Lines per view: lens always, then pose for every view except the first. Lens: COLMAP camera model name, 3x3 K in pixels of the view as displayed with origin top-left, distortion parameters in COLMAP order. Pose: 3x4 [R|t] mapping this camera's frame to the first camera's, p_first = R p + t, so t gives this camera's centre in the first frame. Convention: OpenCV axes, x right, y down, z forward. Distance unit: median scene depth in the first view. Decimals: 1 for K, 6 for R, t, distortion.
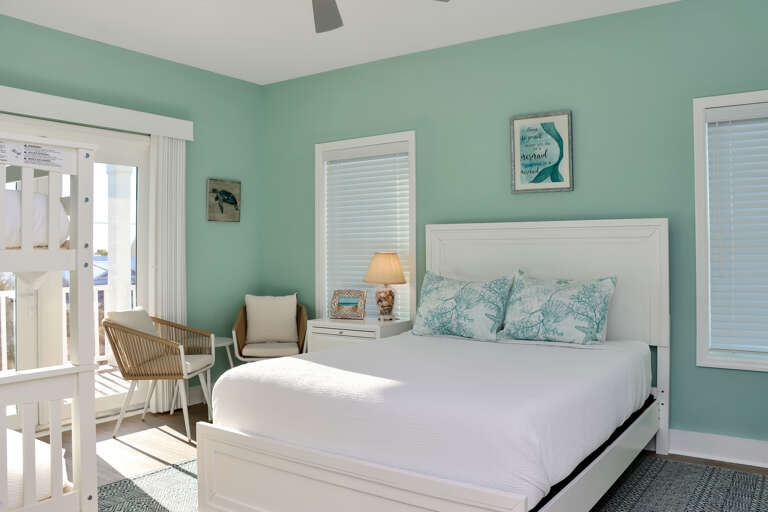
lens RADIAL K [[672.7, 0, 384.0], [0, 672.7, 256.0], [0, 0, 1]] dist [-0.225739, 0.256428]
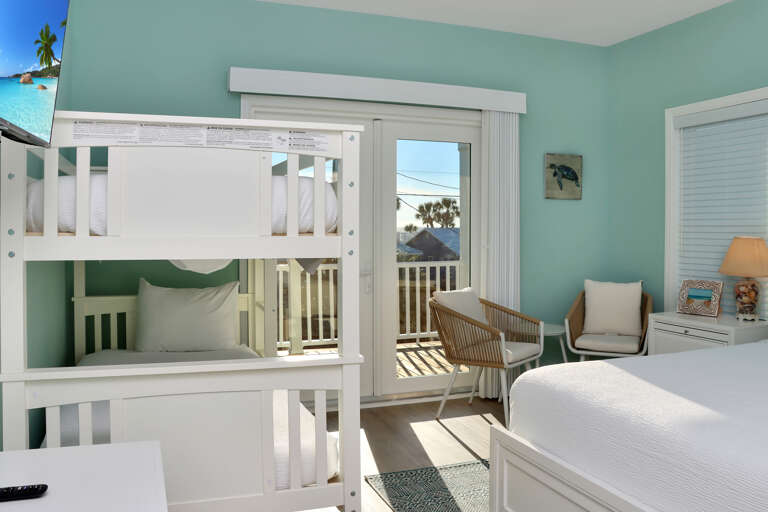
lens RADIAL K [[677.6, 0, 347.5], [0, 677.6, 226.3], [0, 0, 1]] dist [-0.105040, 0.011249]
pose [[0.828816, 0.009783, -0.559436, 0.037761], [-0.013277, 0.999909, -0.002184, -0.009139], [0.559364, 0.009238, 0.828871, 0.068075]]
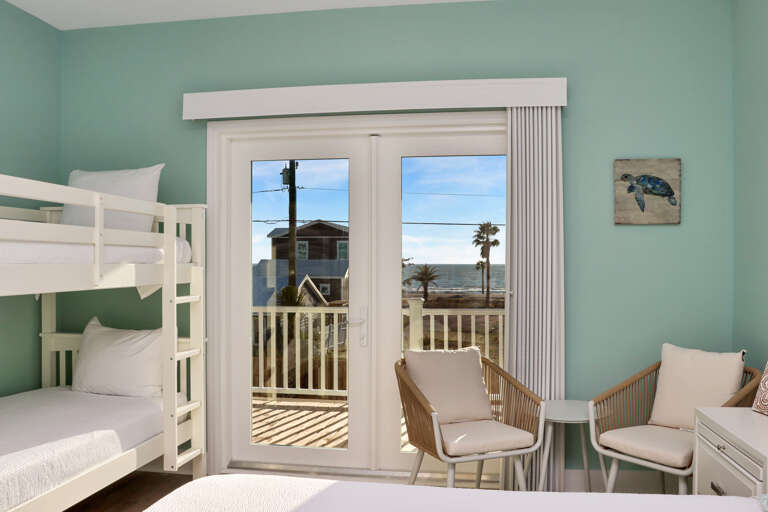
lens RADIAL K [[649.6, 0, 370.7], [0, 649.6, 254.2], [0, 0, 1]] dist [-0.064979, 0.001014]
pose [[0.443173, -0.007109, -0.896408, 0.223232], [-0.011029, 0.999850, -0.013383, -0.013814], [0.896368, 0.015817, 0.443028, 0.568908]]
